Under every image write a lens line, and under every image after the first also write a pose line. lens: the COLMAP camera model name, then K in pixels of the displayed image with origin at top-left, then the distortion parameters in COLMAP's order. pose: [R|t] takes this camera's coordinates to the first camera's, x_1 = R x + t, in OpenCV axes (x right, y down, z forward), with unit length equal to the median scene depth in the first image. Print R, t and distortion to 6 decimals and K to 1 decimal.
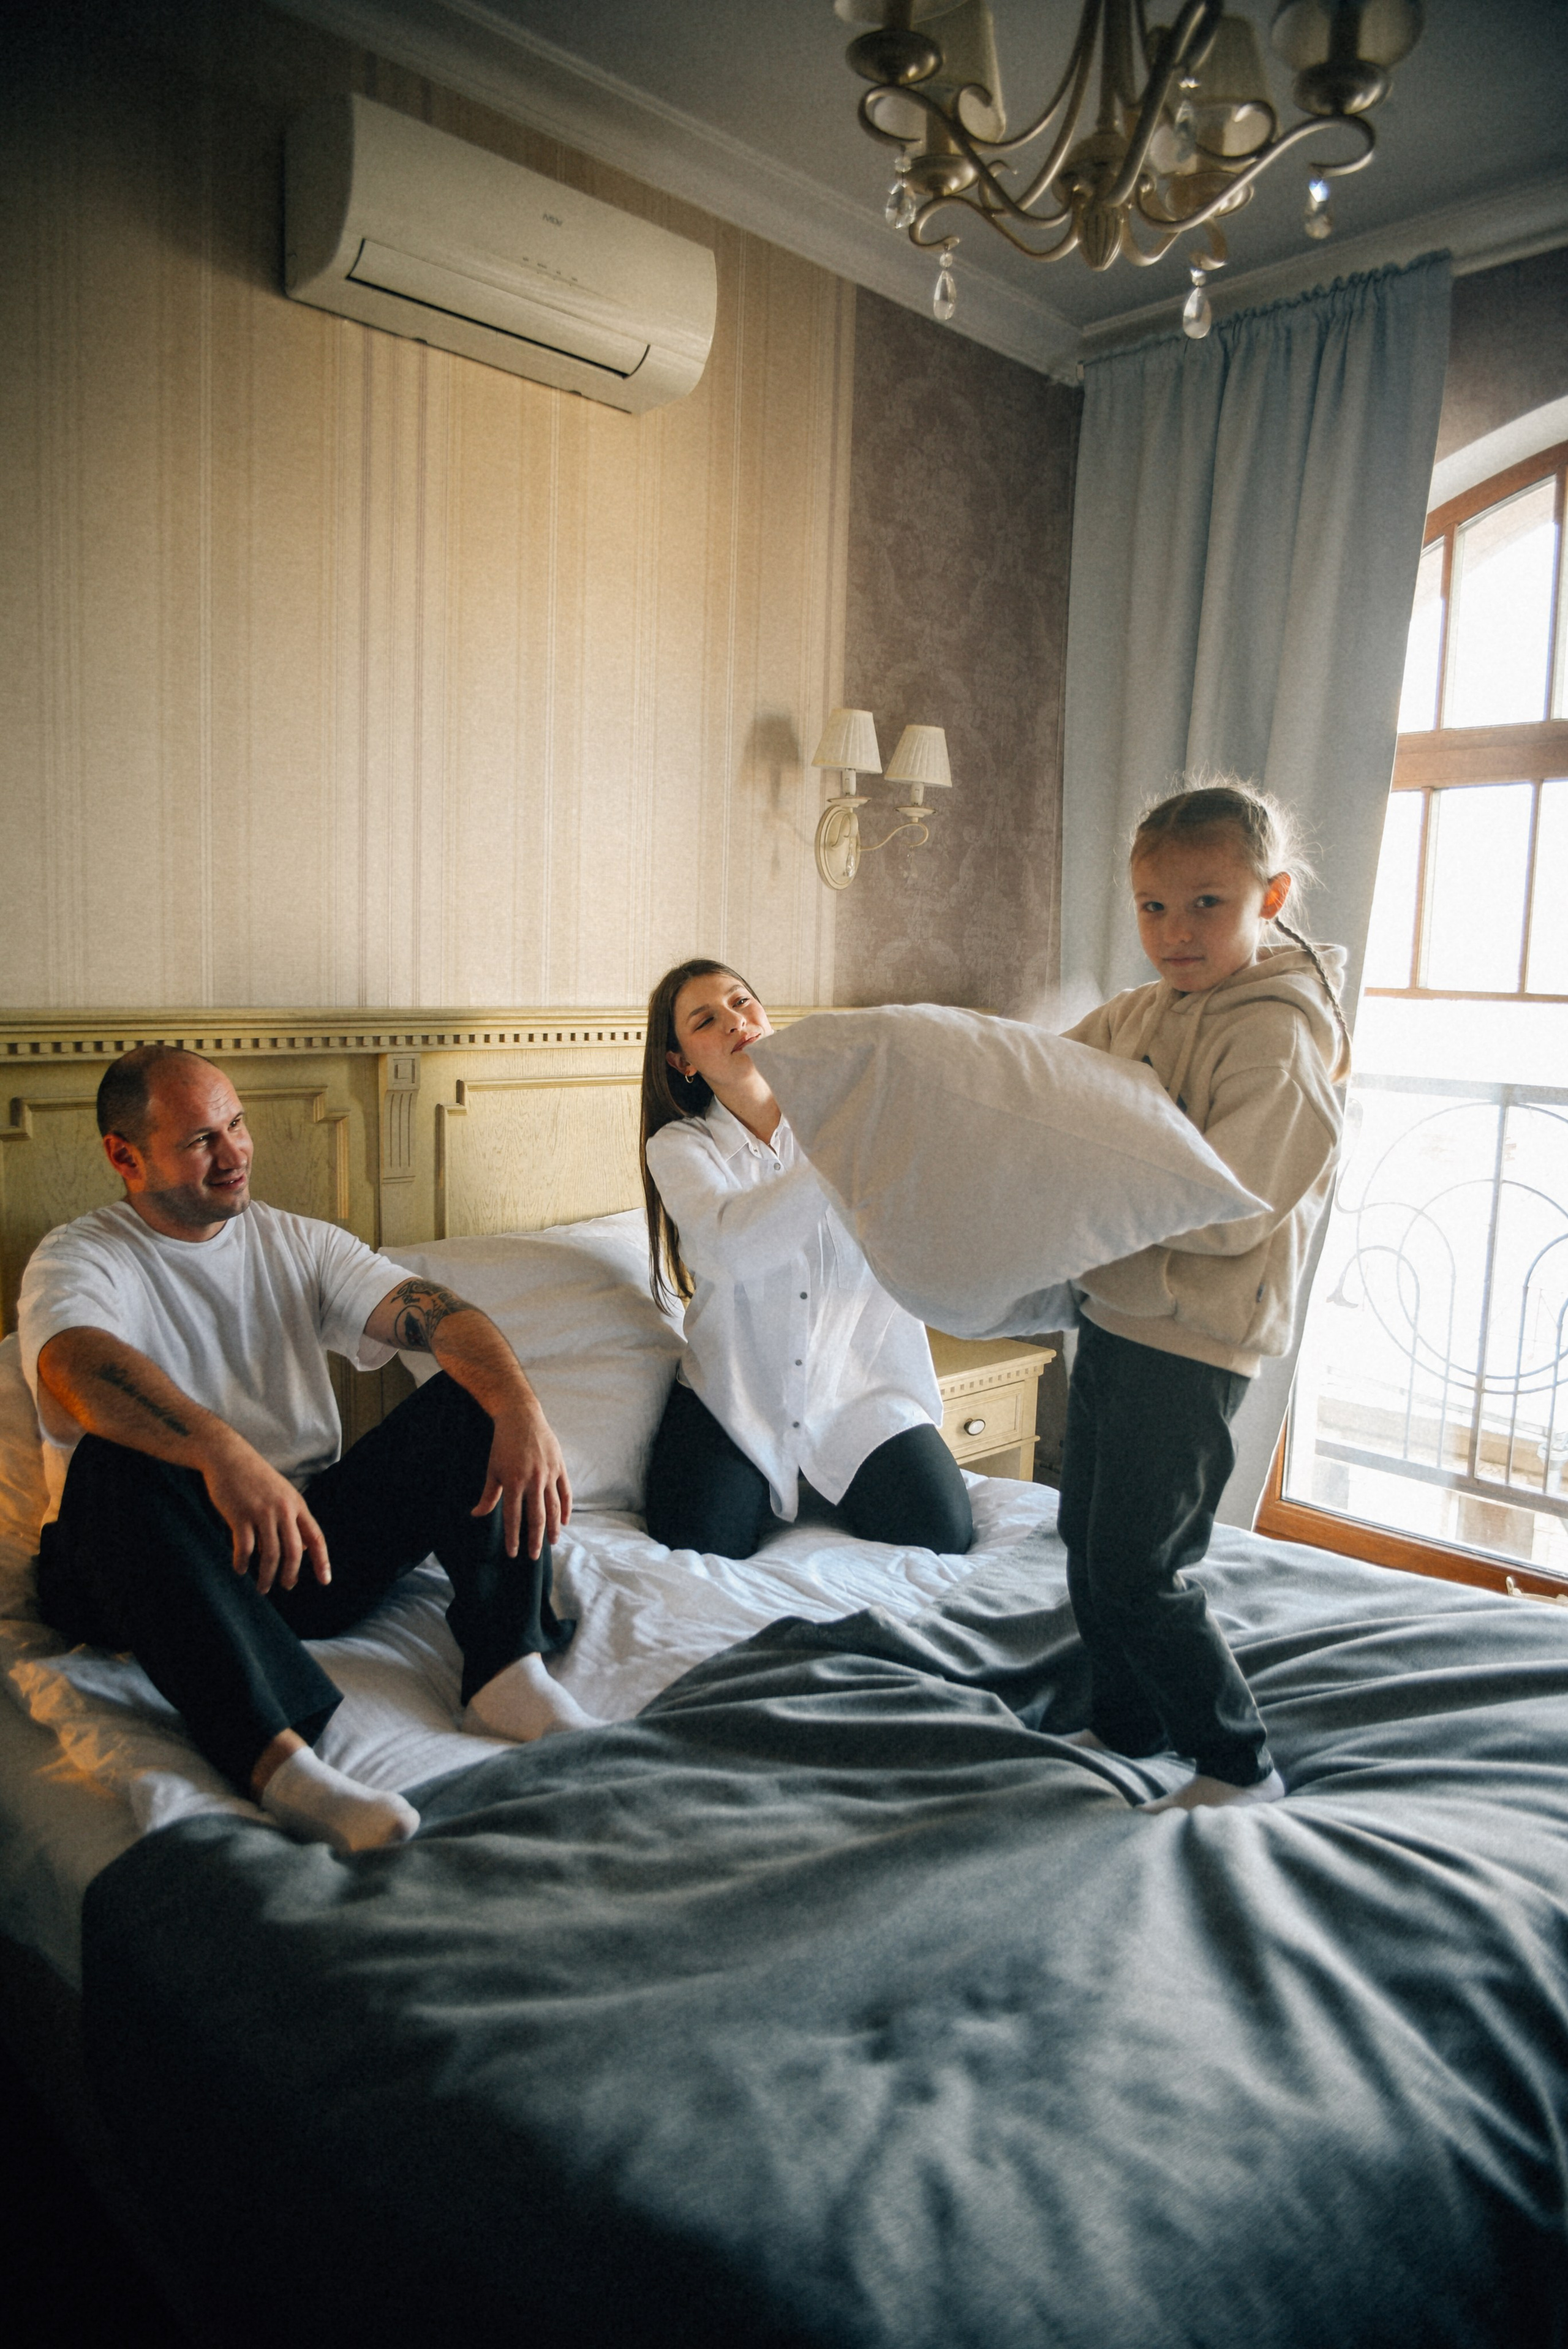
lens RADIAL K [[1595.1, 0, 788.4], [0, 1595.1, 1181.4], [0, 0, 1]] dist [-0.071602, 0.031257]
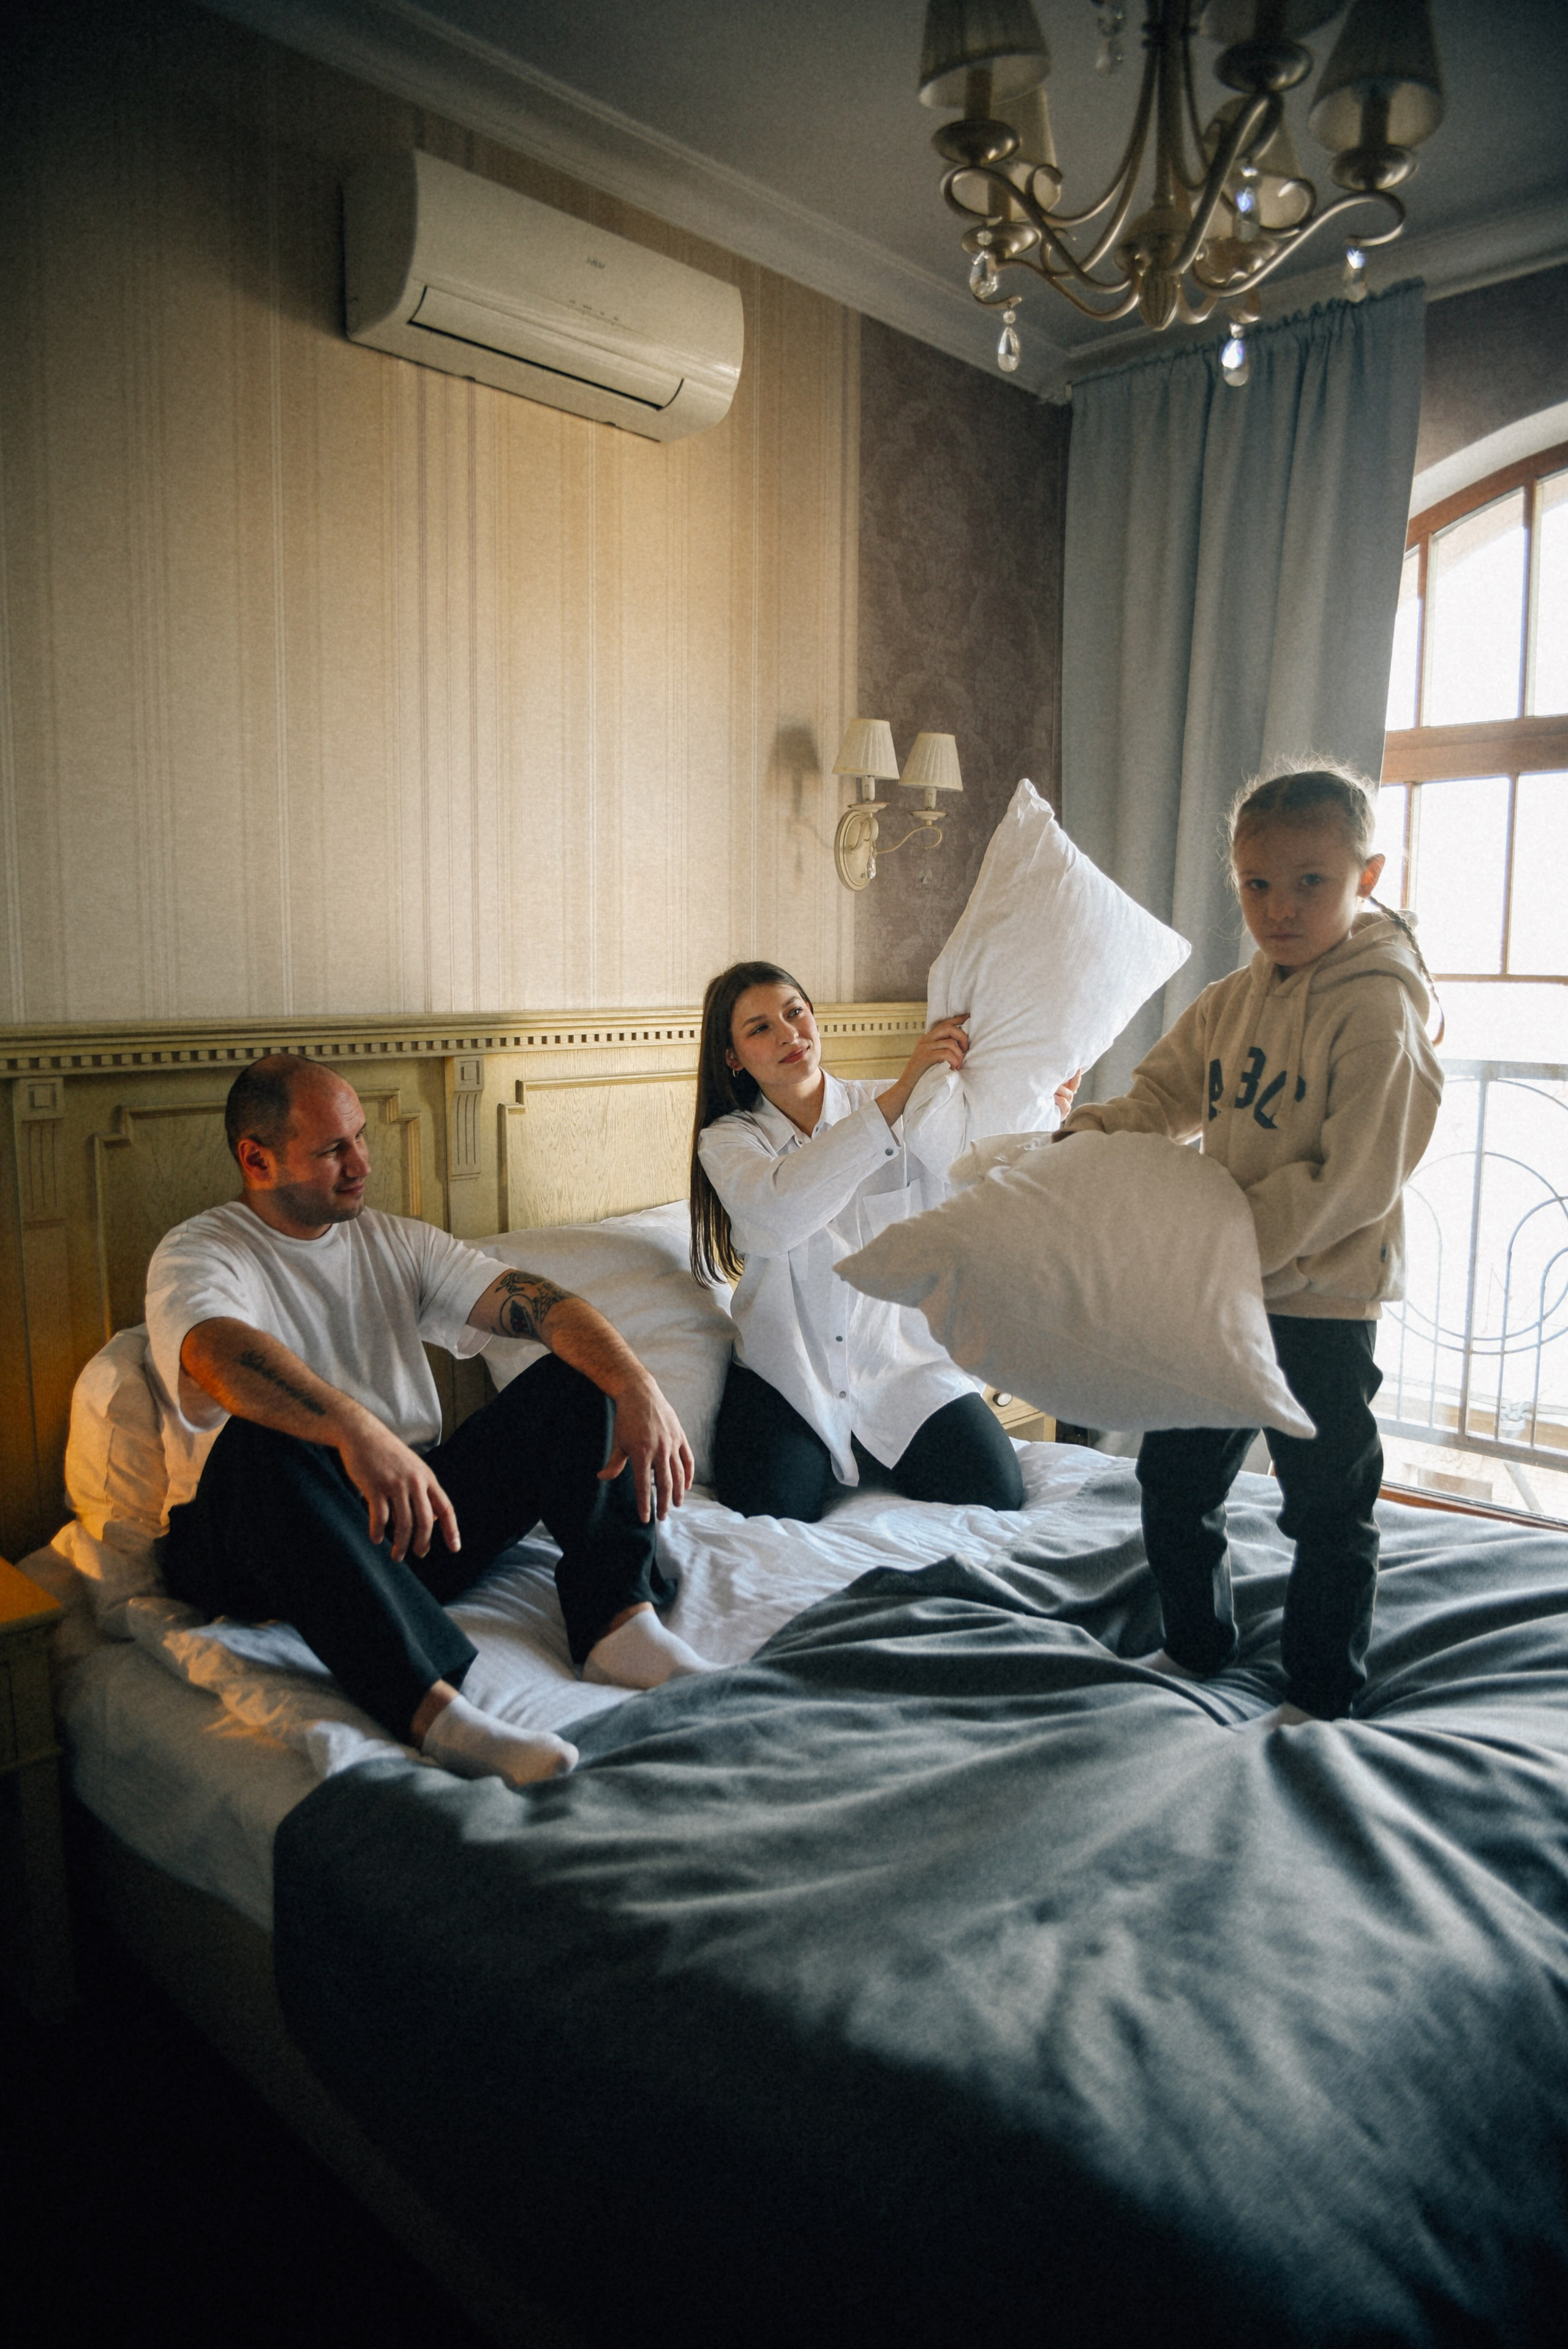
lens RADIAL K [[1595.1, 0, 788.4], [0, 1595.1, 1181.4], [0, 0, 1]] dist [-0.071602, 0.031257]
pose [[0.999097, -0.027361, 0.032502, -0.064256], [0.027328, 0.999625, 0.001449, 0.006261], [-0.032530, -0.000560, 0.999471, -0.055572]]
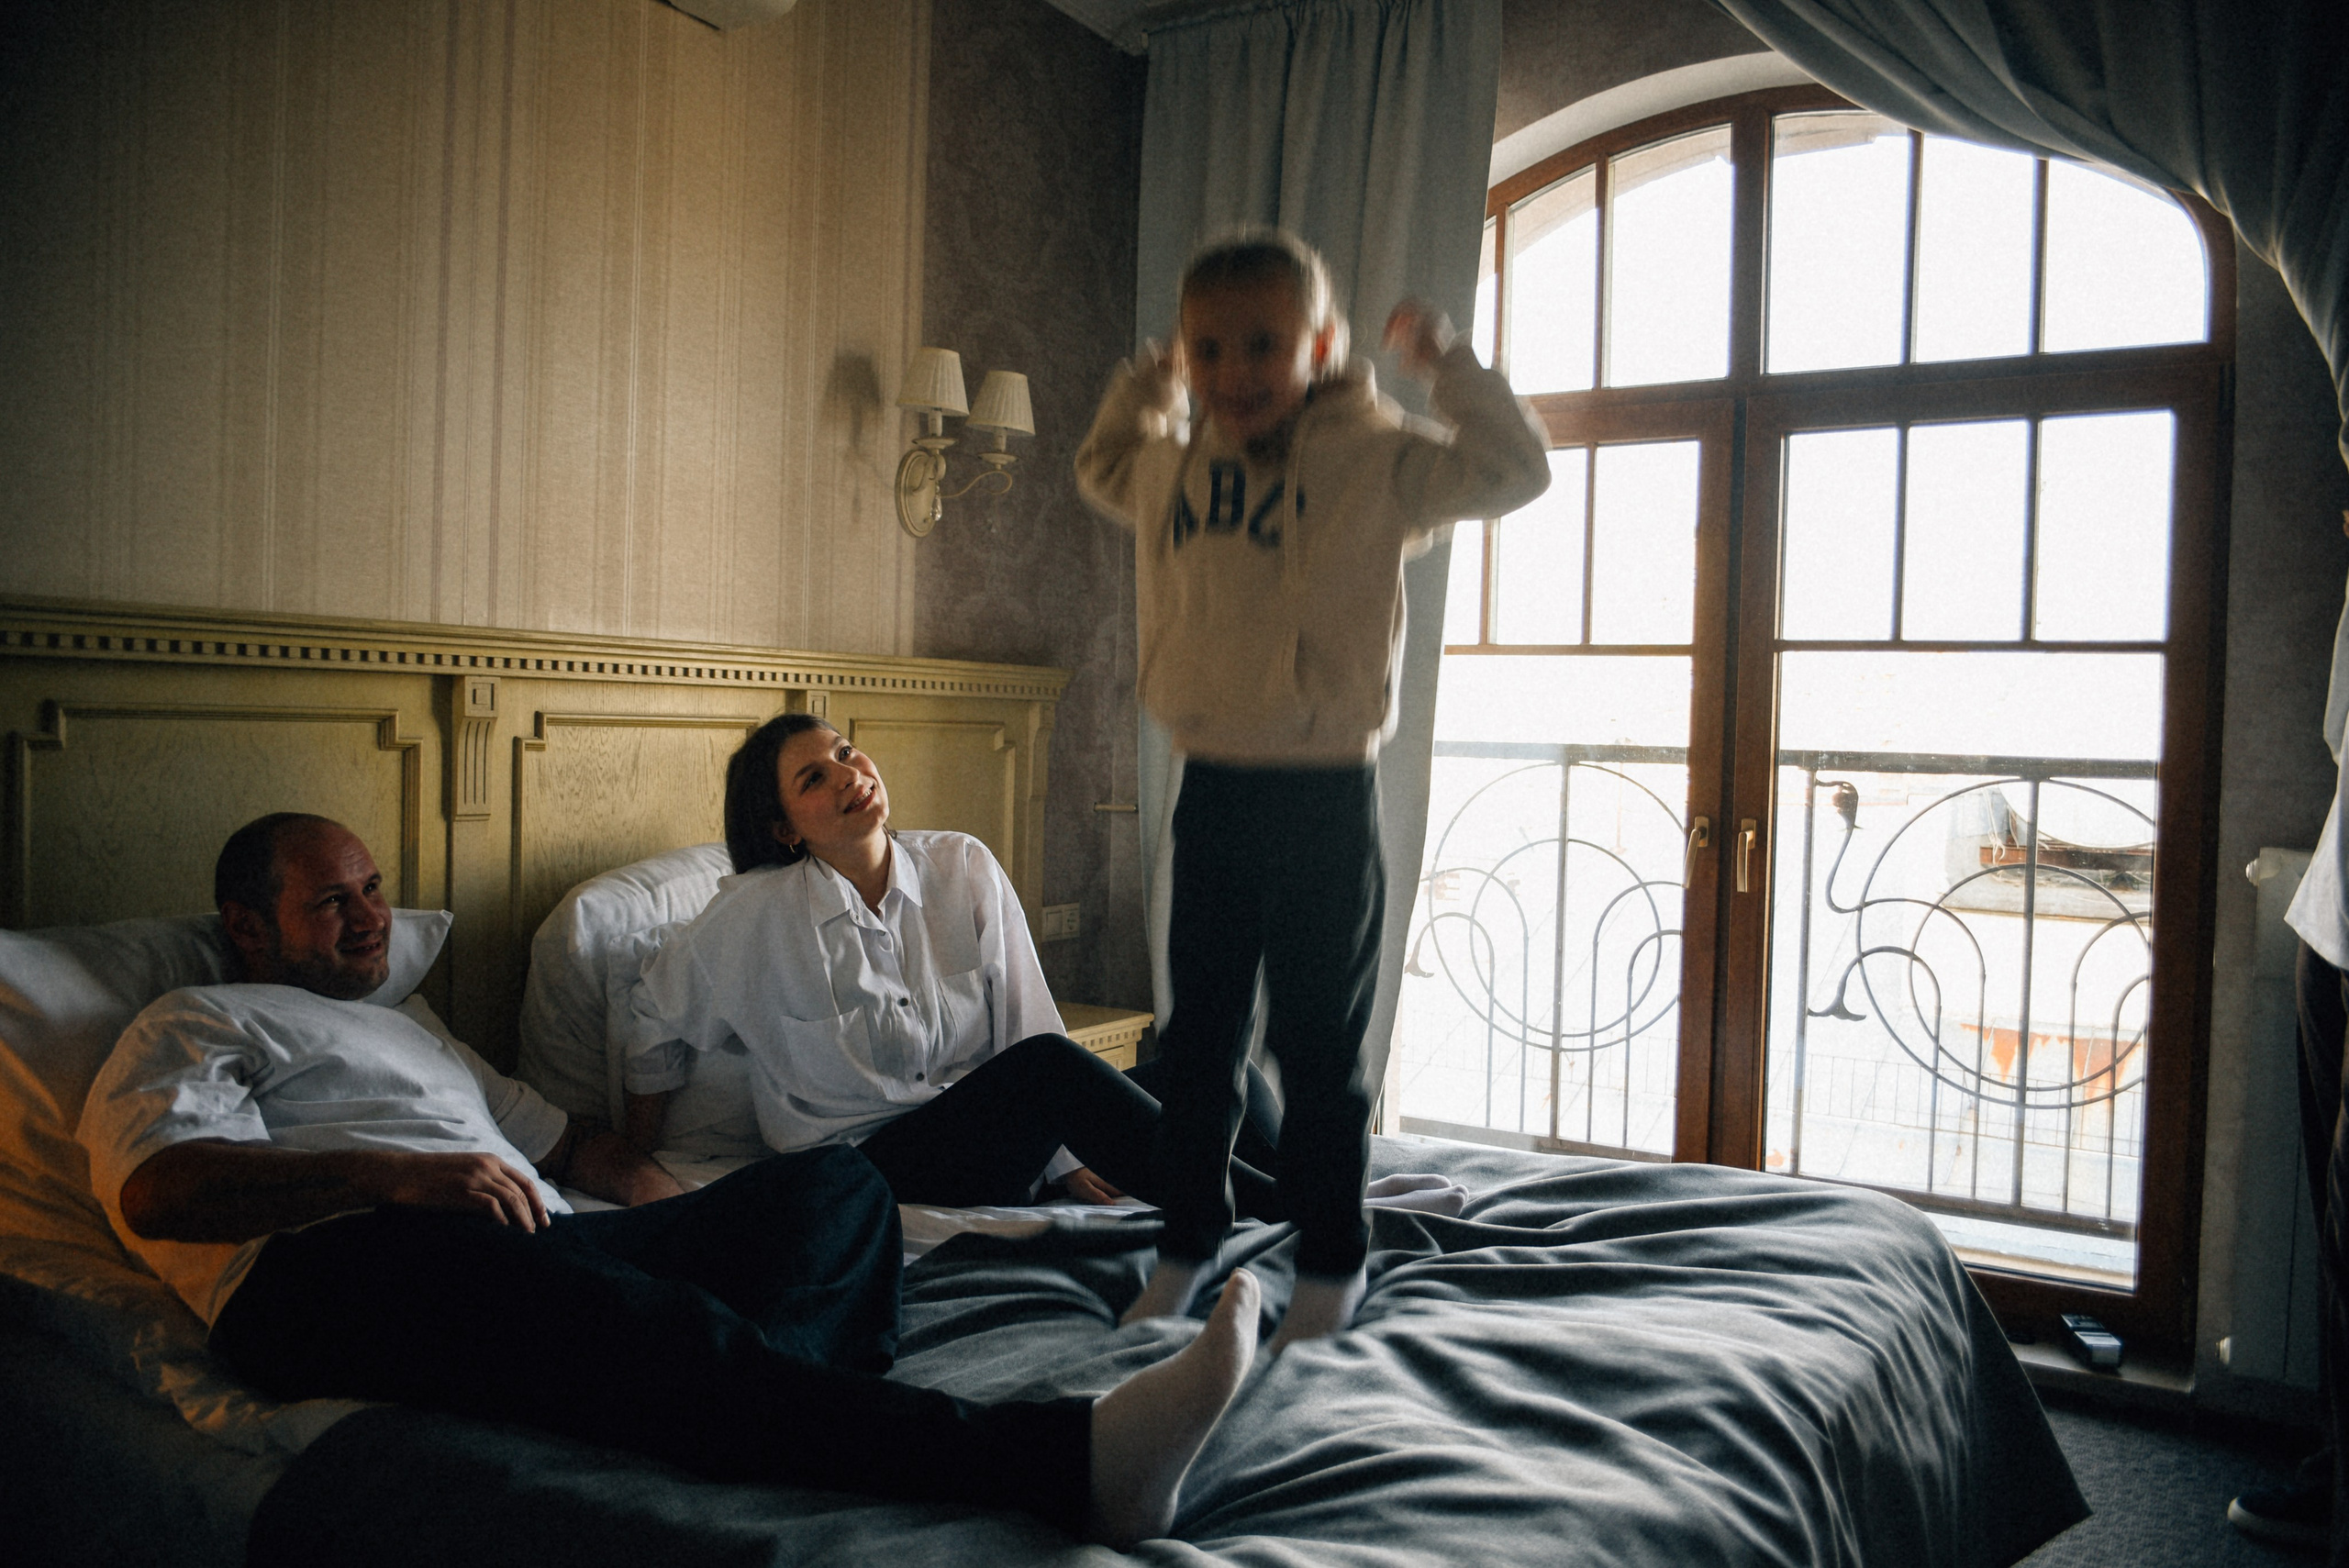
lens RADIAL K [[1783.3, 0, 1174.5], [0, 1783.3, 784.0], [0, 0, 1]] dist [-0.059676, 0.038097]
pose [[0.968719, -0.008501, 0.248013, -0.104510], [0.032551, 0.995131, -0.093033, 0.084007], [-0.246015, 0.098196, 0.964279, -0.068050]]
